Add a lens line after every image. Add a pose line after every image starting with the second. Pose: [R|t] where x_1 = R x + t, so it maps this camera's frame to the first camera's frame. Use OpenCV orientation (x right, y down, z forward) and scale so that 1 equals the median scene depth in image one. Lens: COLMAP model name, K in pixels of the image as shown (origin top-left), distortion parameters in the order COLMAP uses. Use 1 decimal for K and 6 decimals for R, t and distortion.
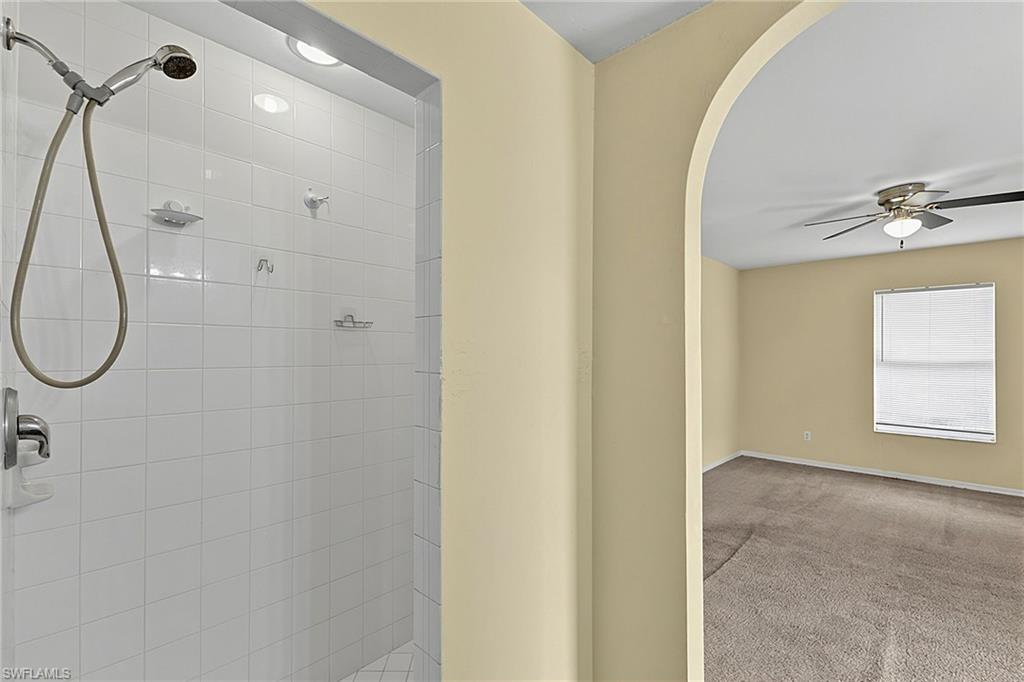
lens RADIAL K [[440.5, 0, 512.0], [0, 440.5, 341.0], [0, 0, 1]] dist [0.008842, 0.000292]
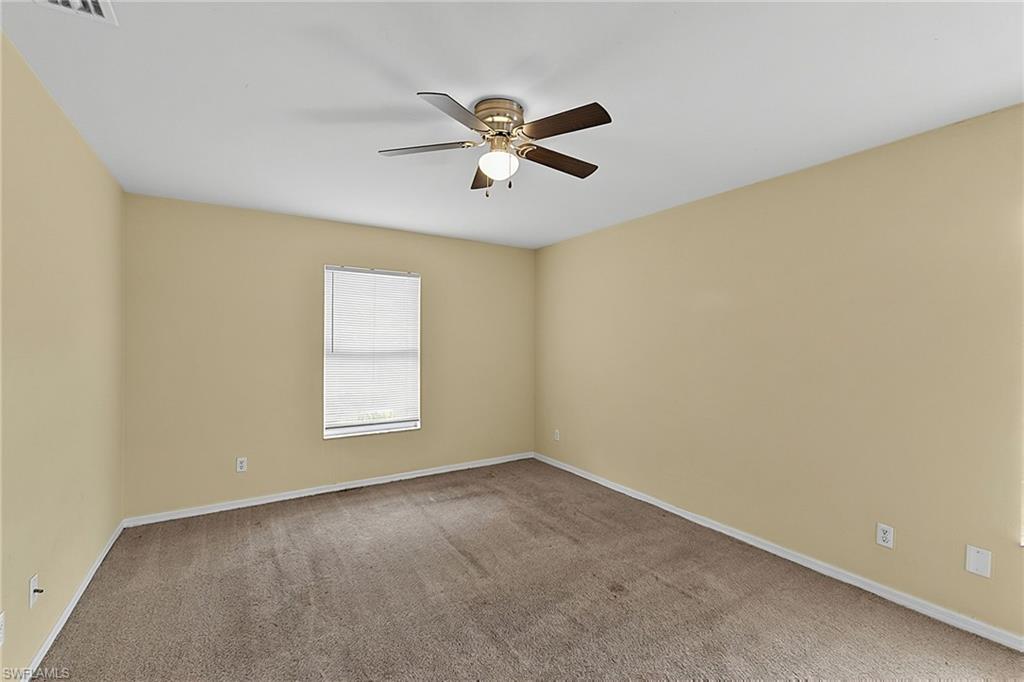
lens RADIAL K [[440.5, 0, 512.0], [0, 440.5, 341.0], [0, 0, 1]] dist [0.008842, 0.000292]
pose [[0.244735, 0.004393, 0.969580, 0.135897], [-0.028258, 0.999597, 0.002604, 0.016079], [-0.969178, -0.028035, 0.244761, 0.529417]]
